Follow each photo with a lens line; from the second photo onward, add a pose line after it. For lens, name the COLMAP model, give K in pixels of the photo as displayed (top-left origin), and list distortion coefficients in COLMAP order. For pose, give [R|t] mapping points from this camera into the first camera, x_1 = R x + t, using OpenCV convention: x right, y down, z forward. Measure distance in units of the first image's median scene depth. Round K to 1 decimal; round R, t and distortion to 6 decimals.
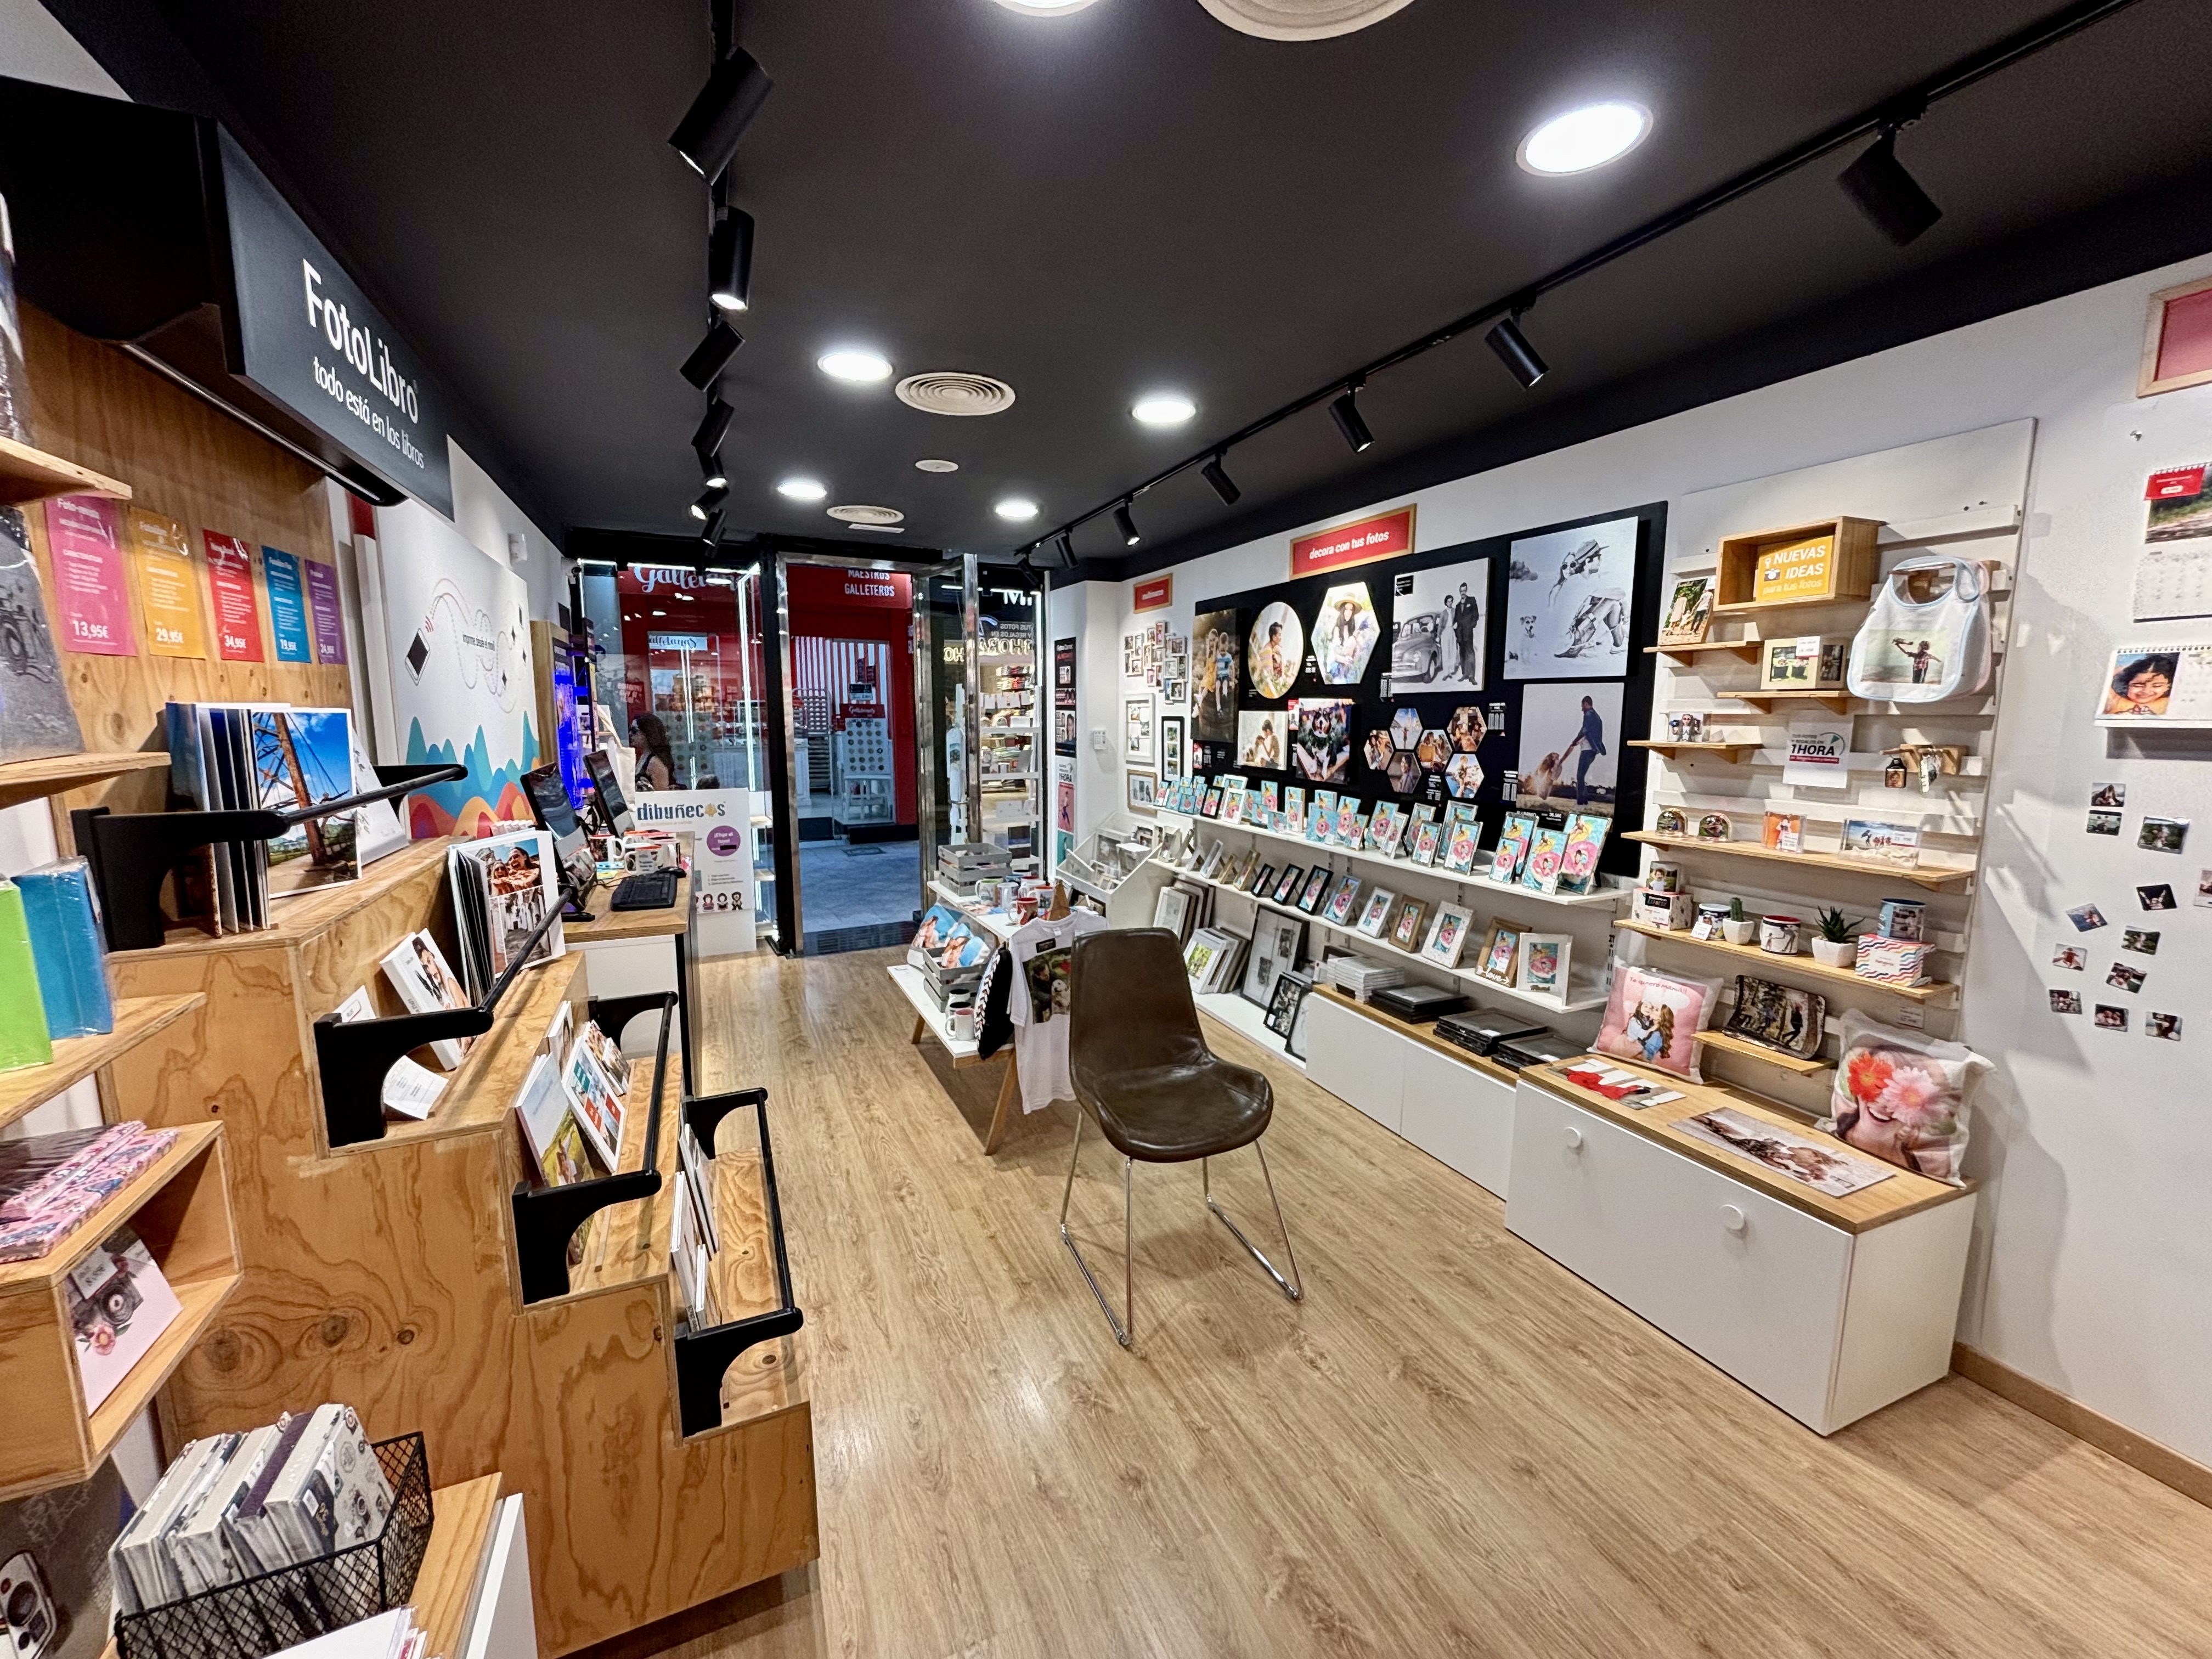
lens RADIAL K [[891.8, 0, 1102.0], [0, 891.8, 825.4], [0, 0, 1]] dist [-0.000293, 0.000300]
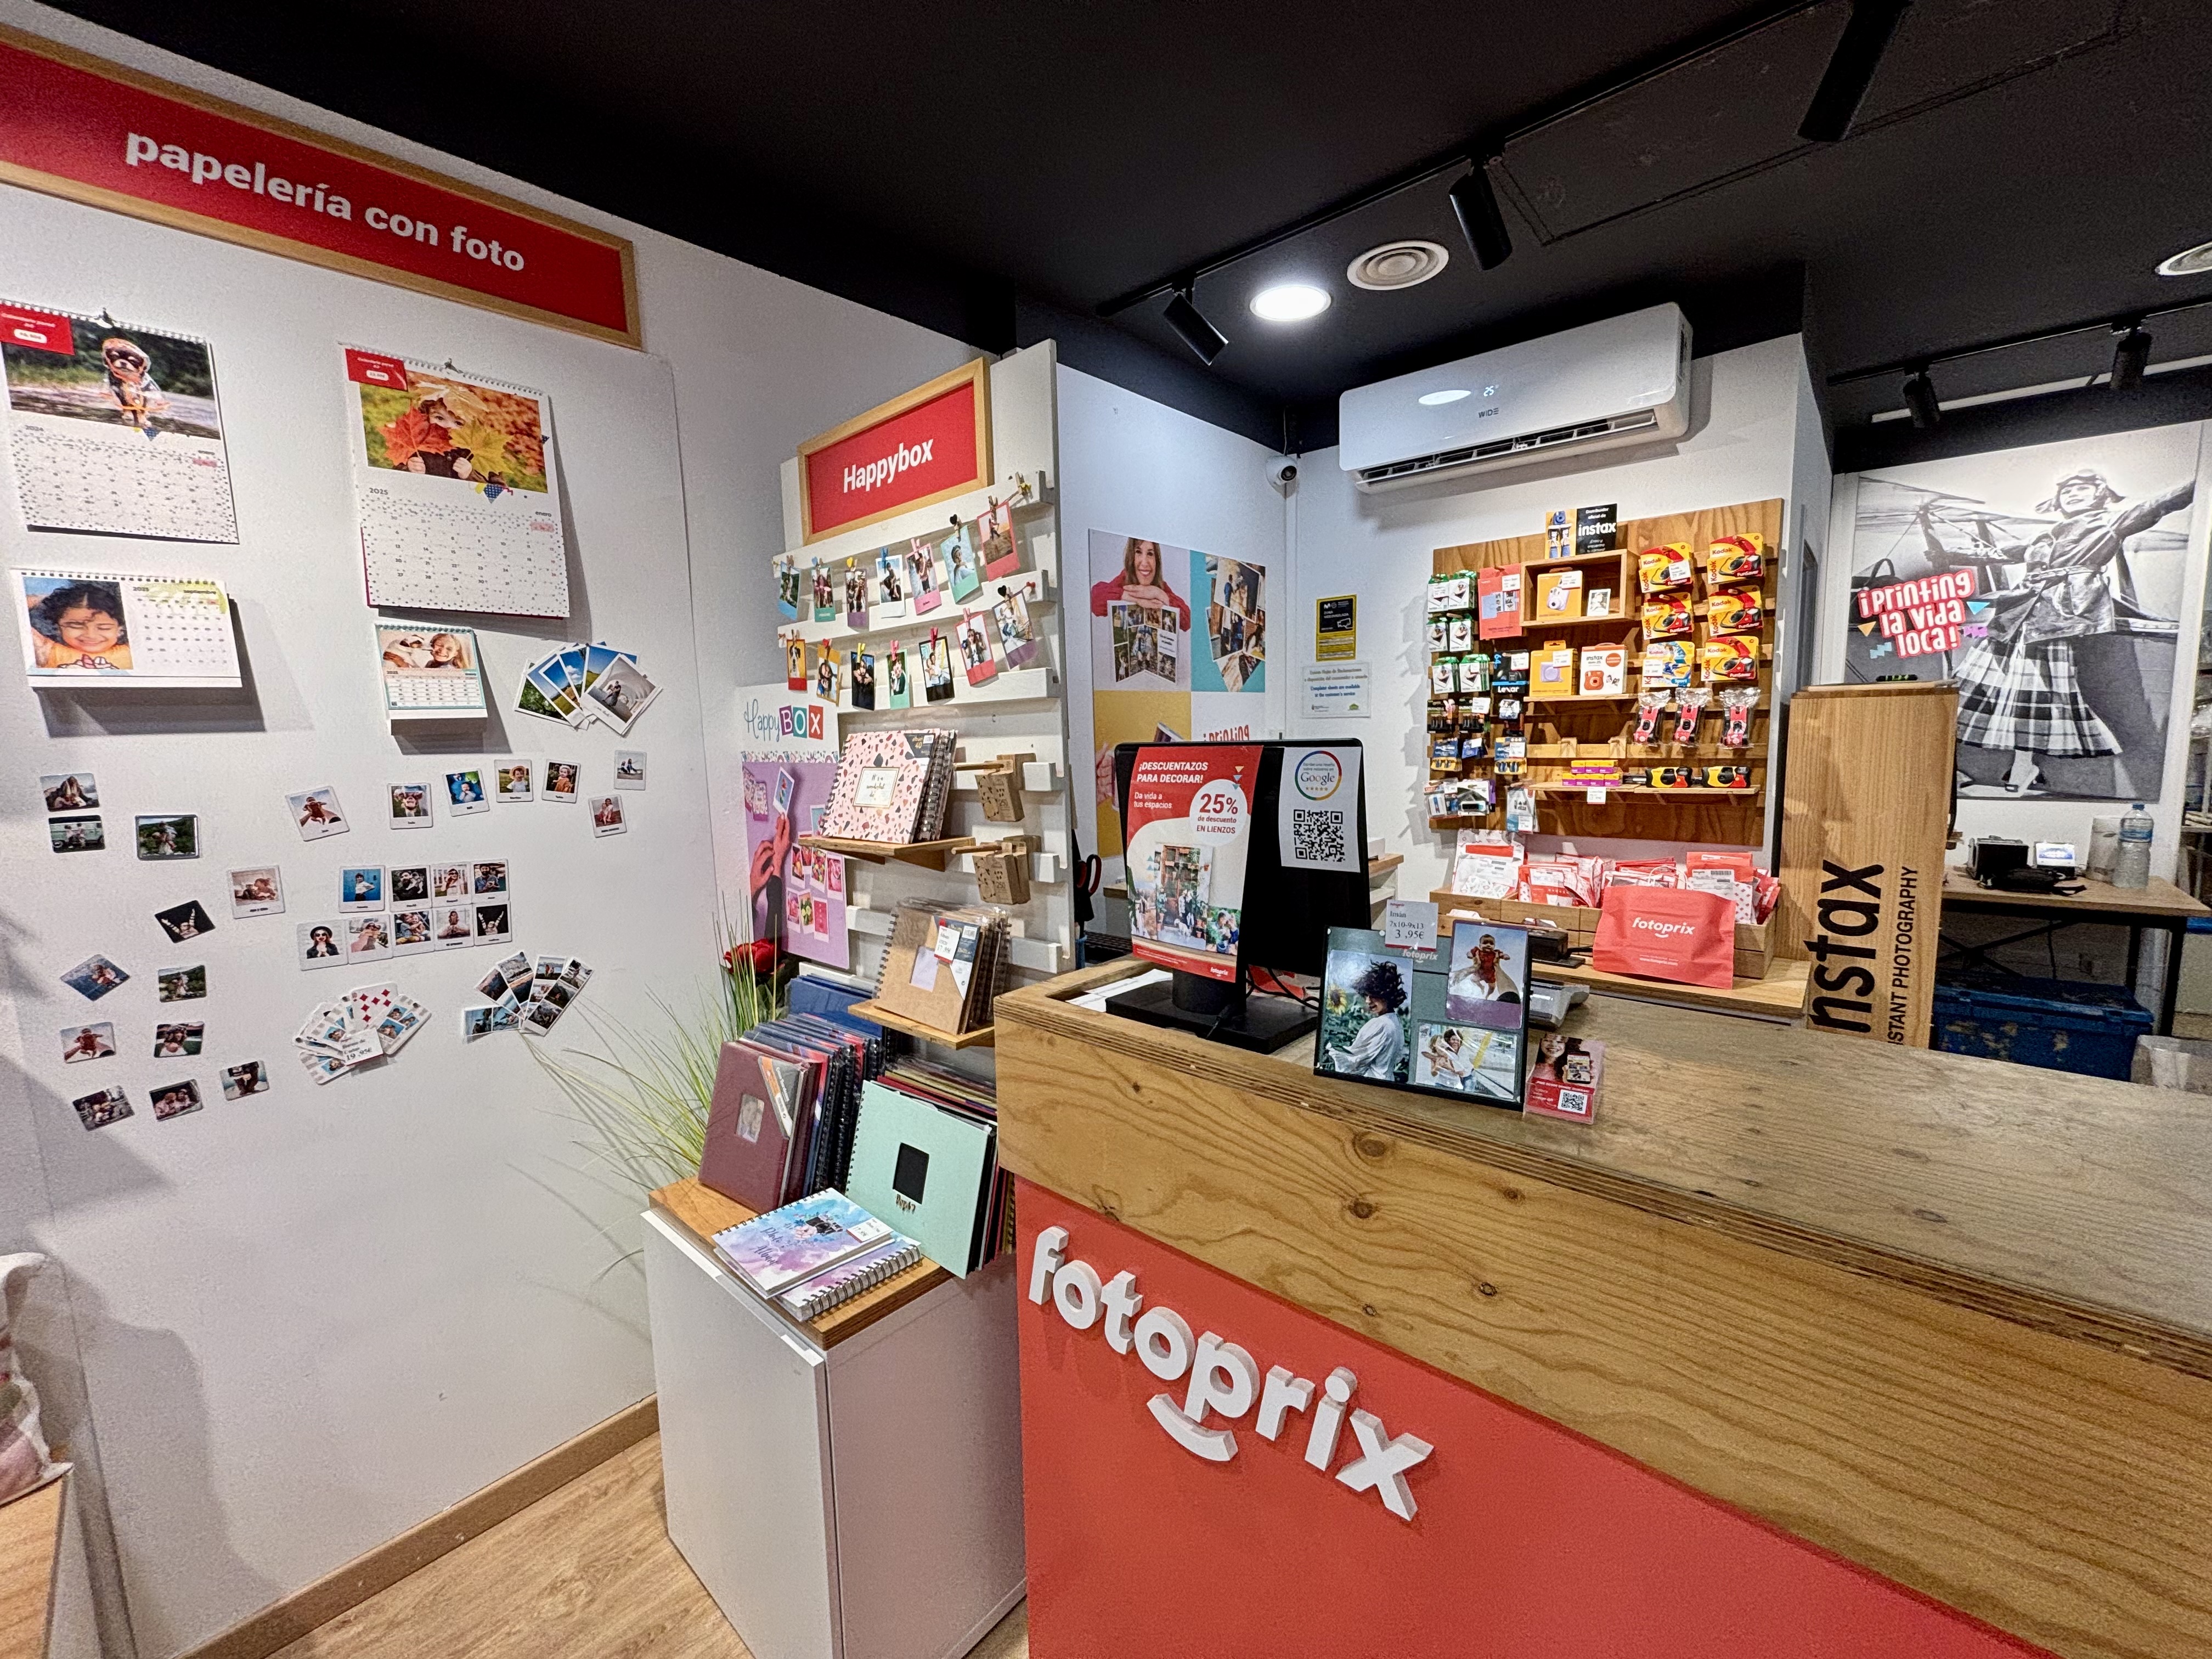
lens RADIAL K [[891.8, 0, 1107.5], [0, 891.8, 824.8], [0, 0, 1]] dist [-0.000293, 0.000300]
pose [[-0.406469, -0.093409, 0.908877, 0.161889], [0.150644, 0.974294, 0.167504, -0.004213], [-0.901160, 0.205002, -0.381949, 0.439768]]
